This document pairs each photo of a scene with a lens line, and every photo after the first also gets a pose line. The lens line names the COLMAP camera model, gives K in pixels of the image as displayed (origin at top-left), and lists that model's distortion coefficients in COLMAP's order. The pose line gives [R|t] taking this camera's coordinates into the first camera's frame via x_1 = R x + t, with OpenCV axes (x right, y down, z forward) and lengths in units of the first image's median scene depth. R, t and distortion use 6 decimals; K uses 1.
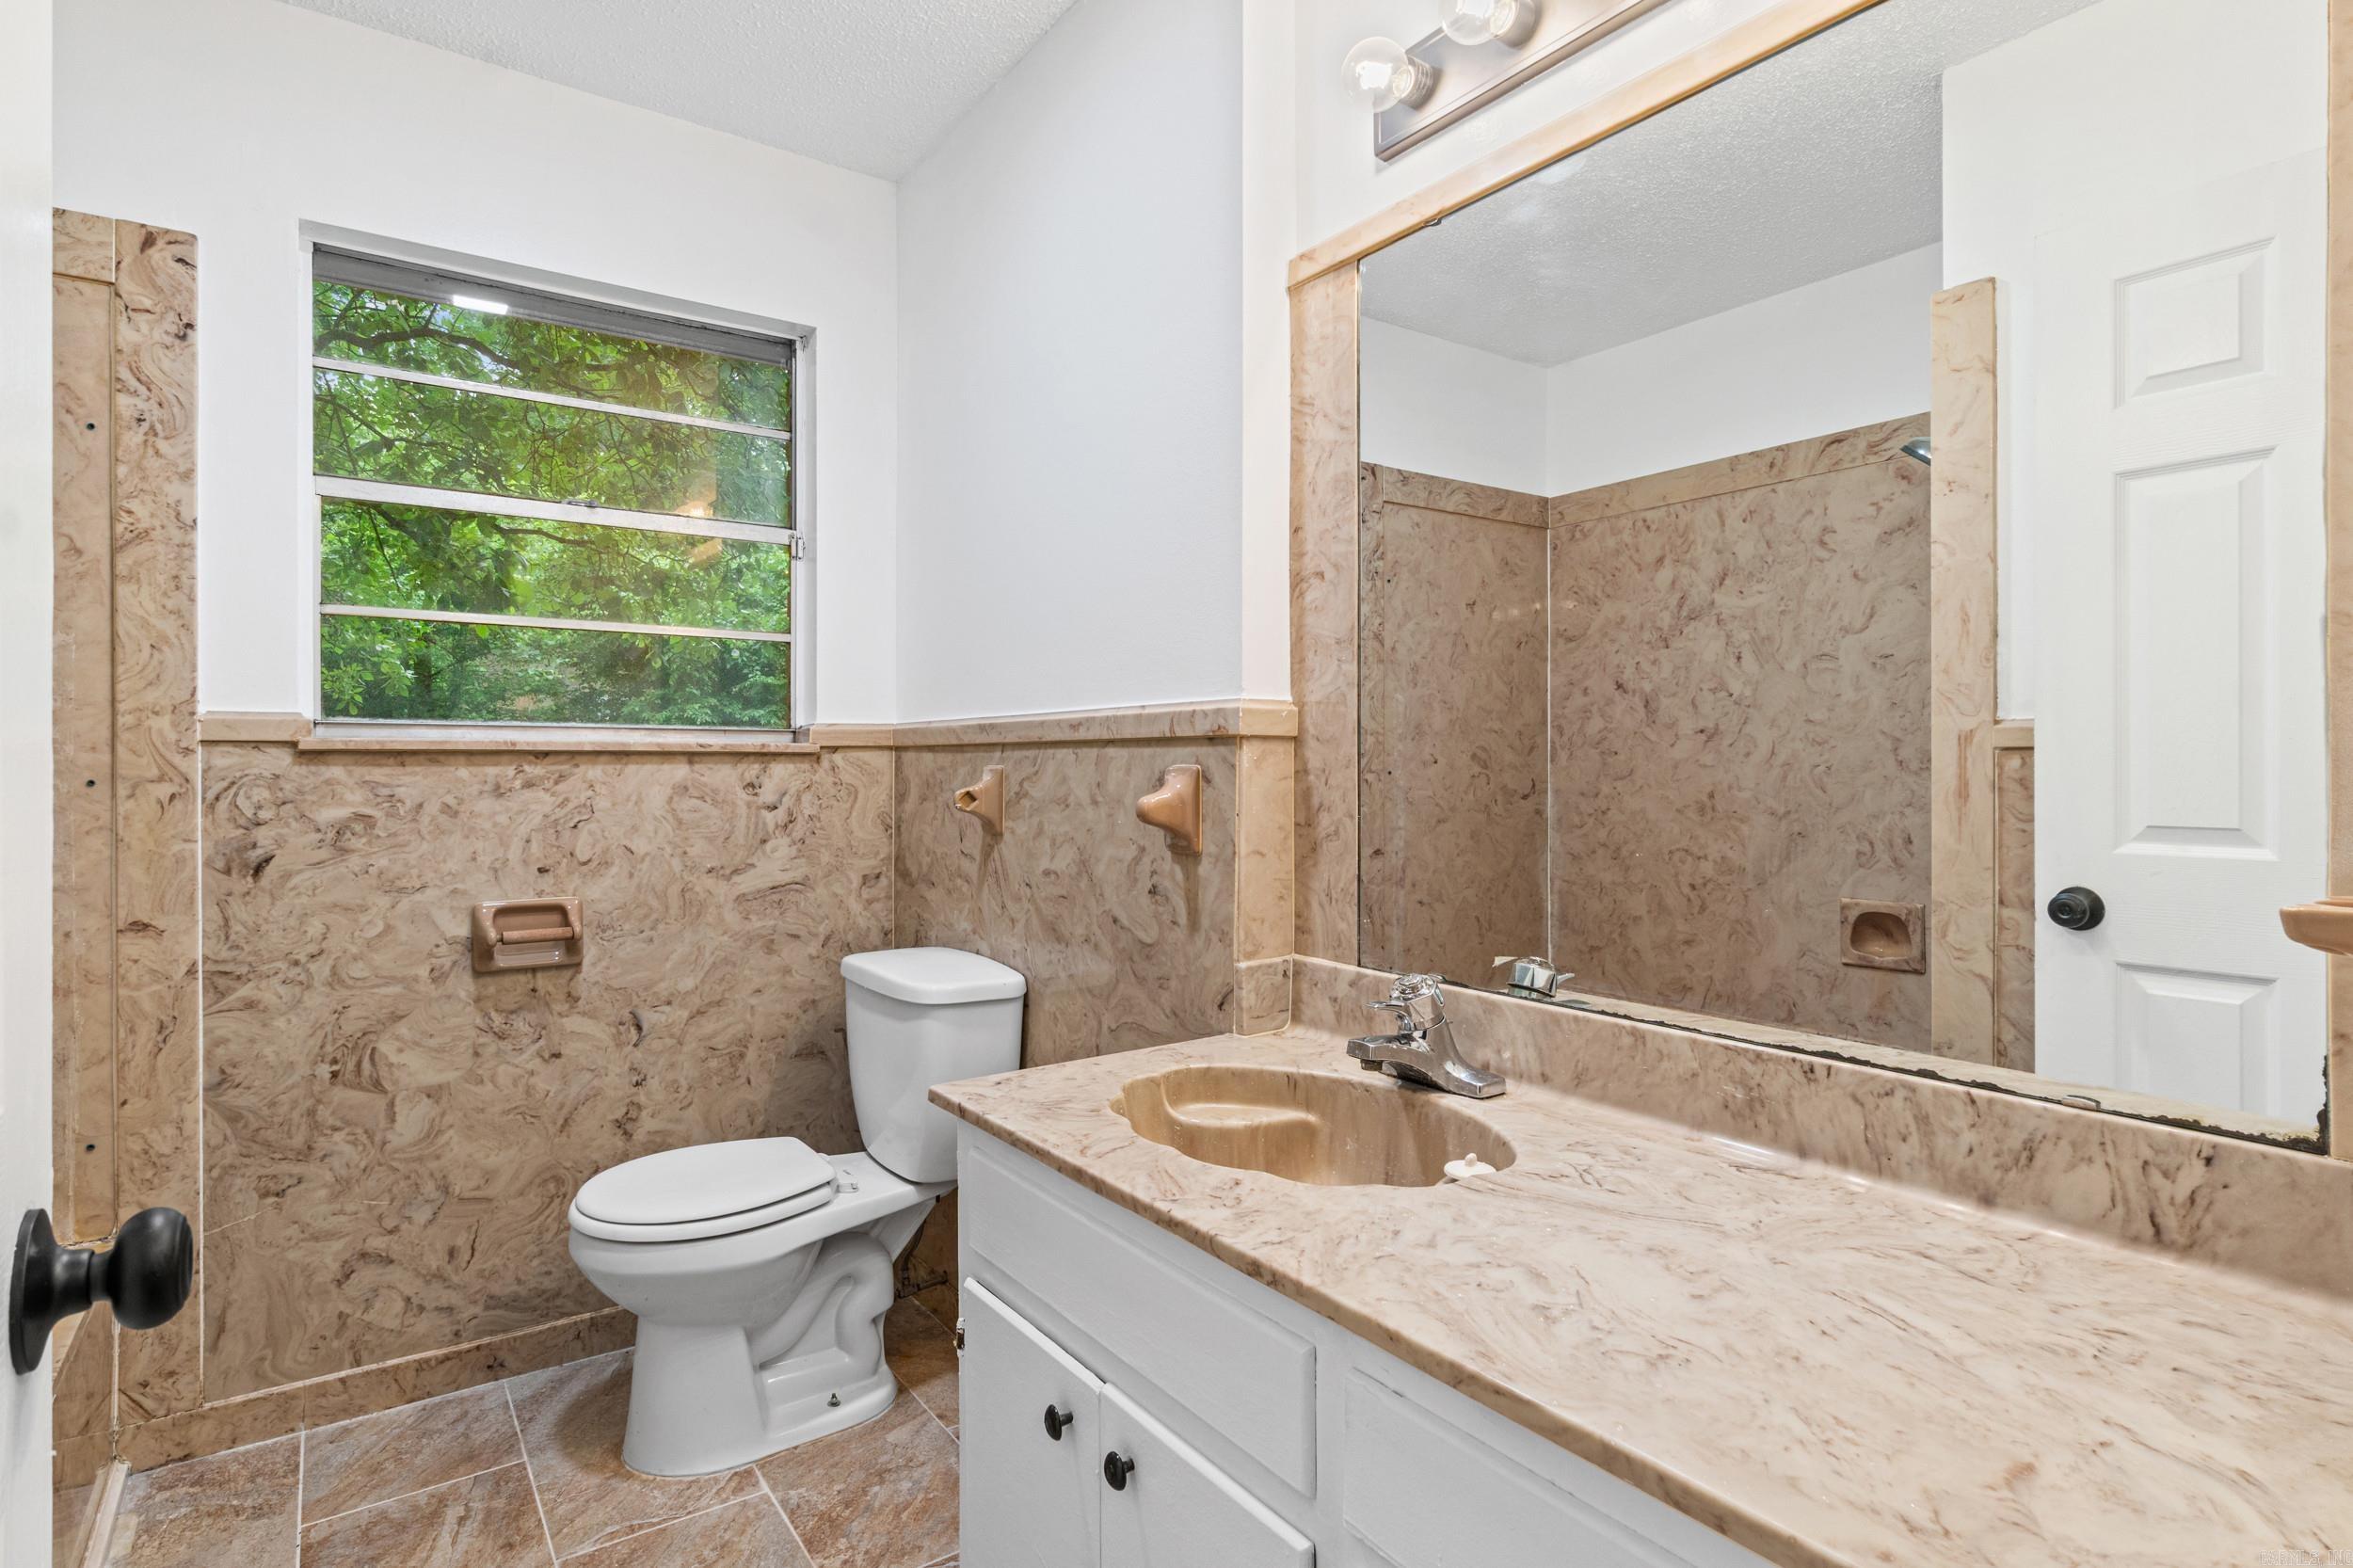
lens RADIAL K [[1200.0, 0, 1181.8], [0, 1200.0, 771.2], [0, 0, 1]] dist [0.000012, -0.000025]
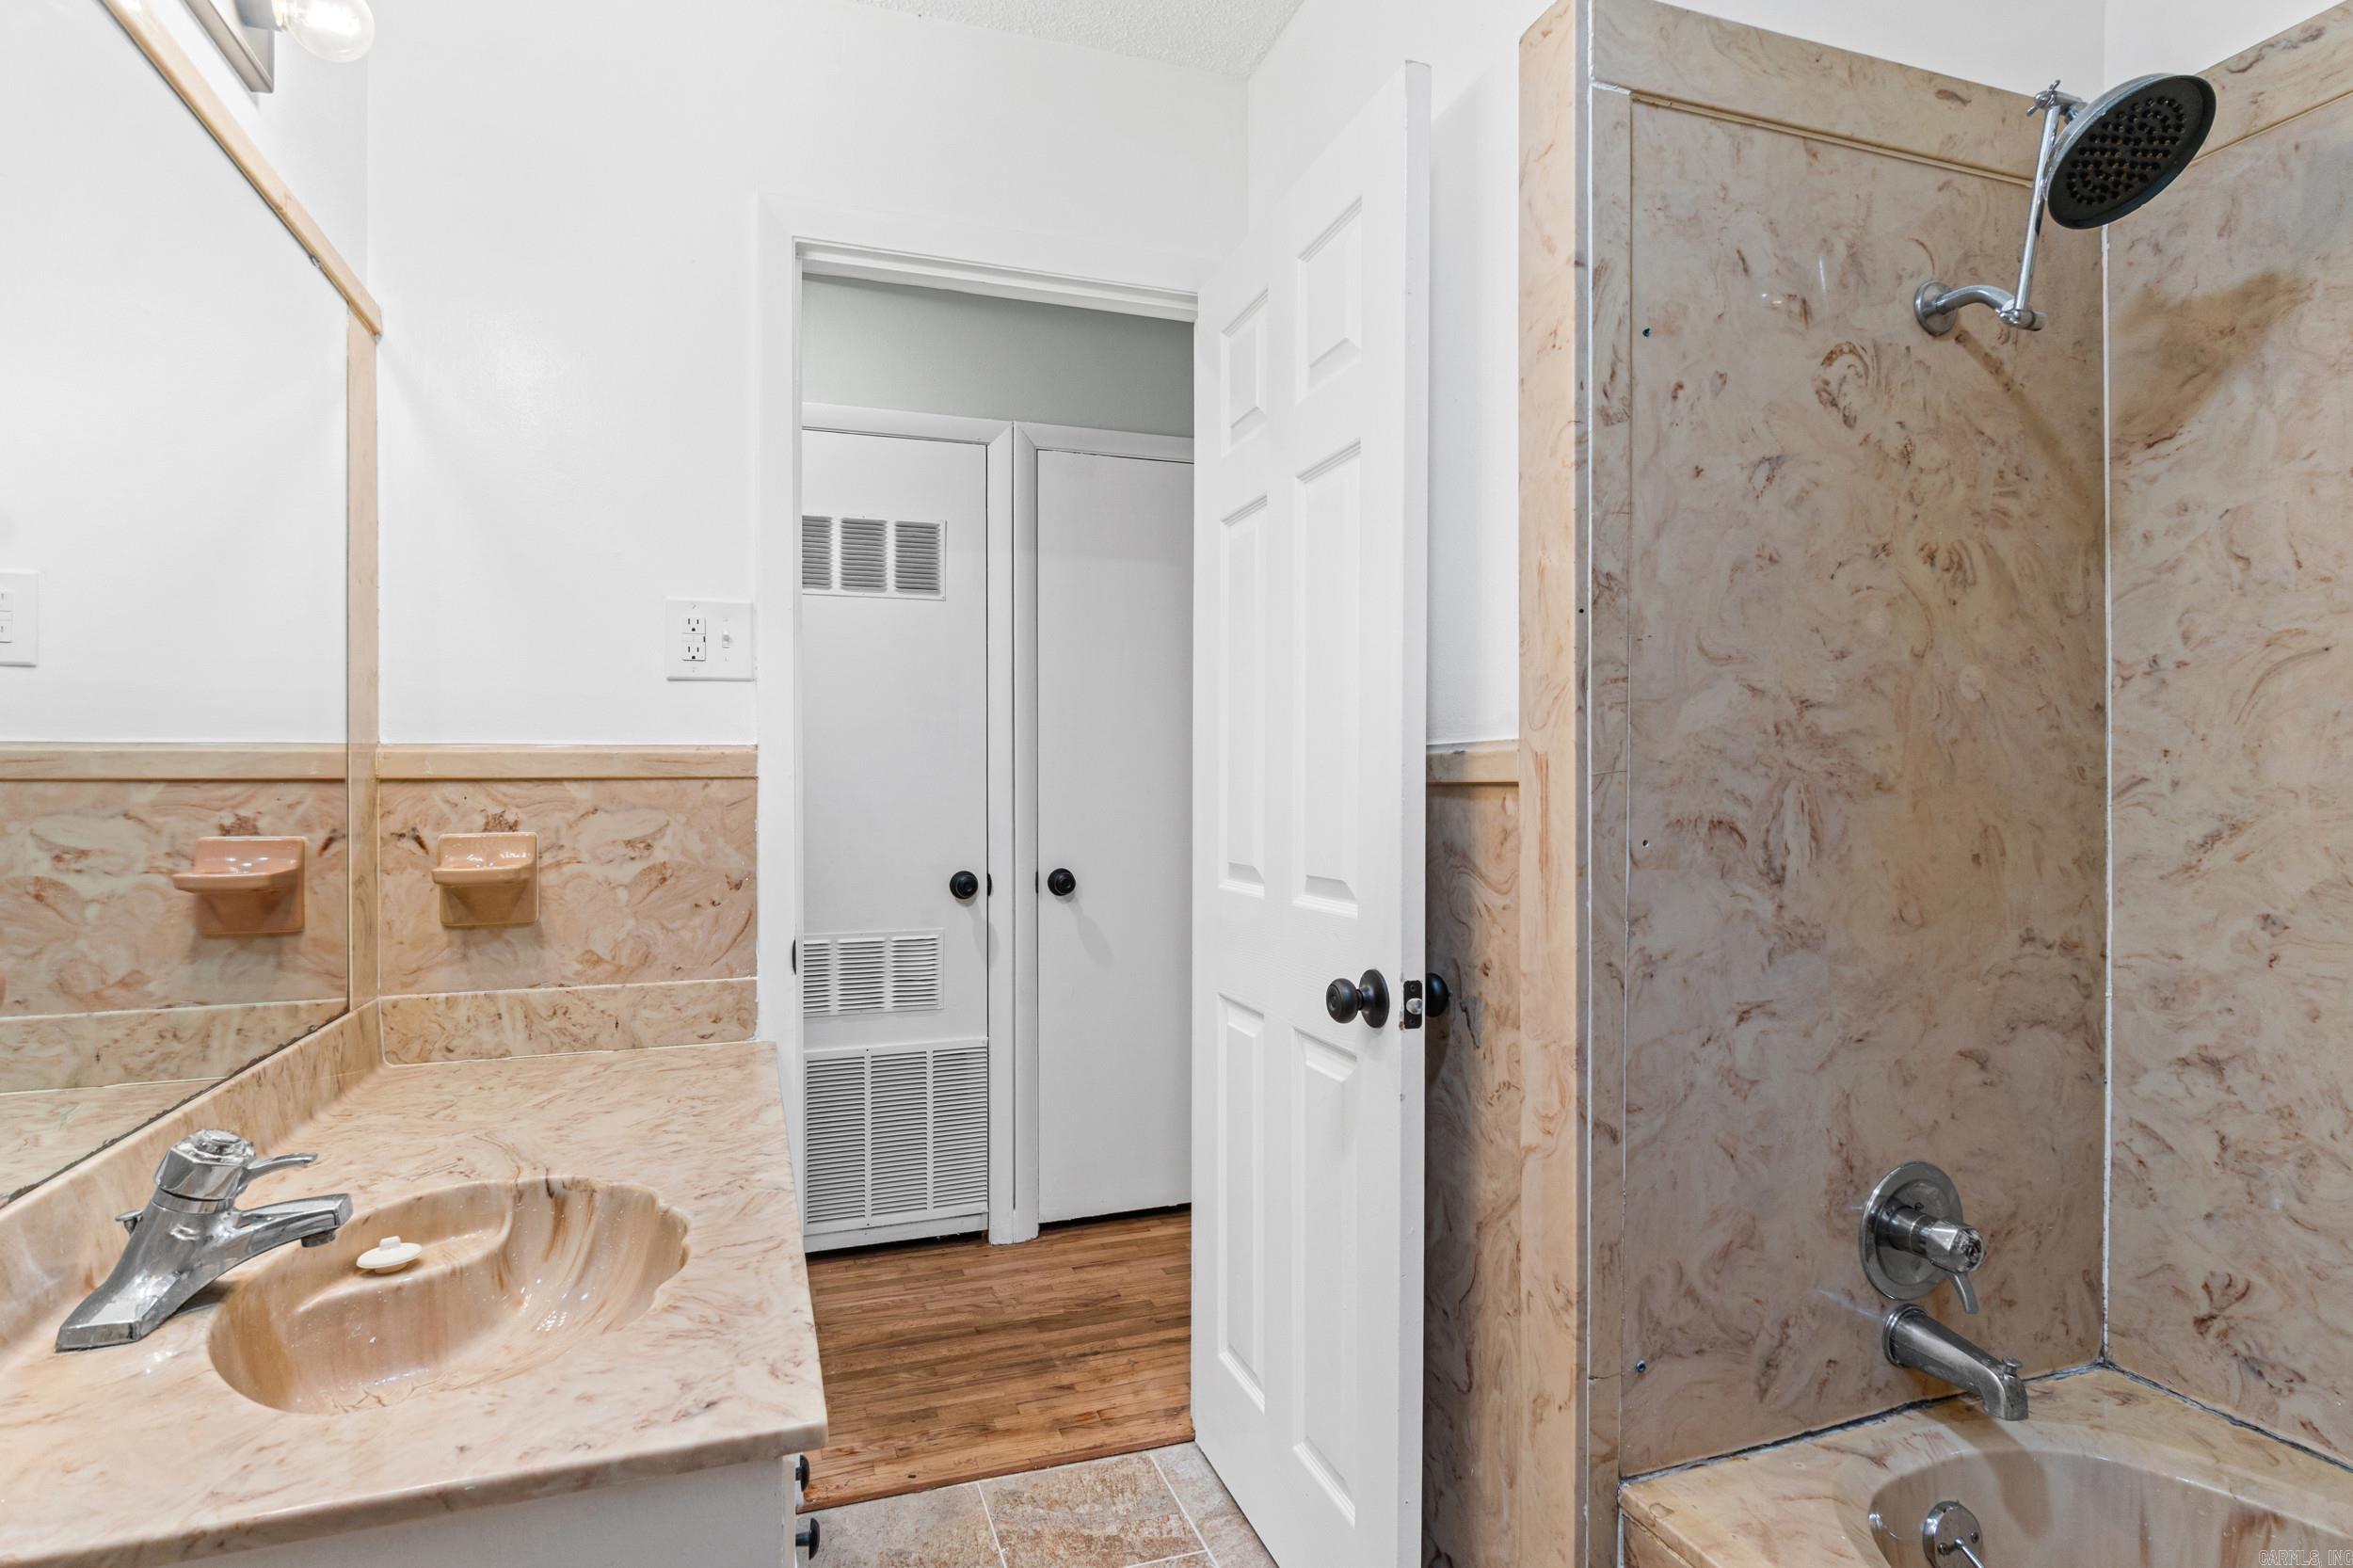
lens RADIAL K [[1200.0, 0, 1176.7], [0, 1200.0, 783.4], [0, 0, 1]] dist [0.000012, -0.000025]
pose [[-0.960556, 0.011143, 0.277864, -0.697614], [0.012997, 0.999904, 0.004833, -0.030022], [-0.277783, 0.008253, -0.960608, 1.996881]]
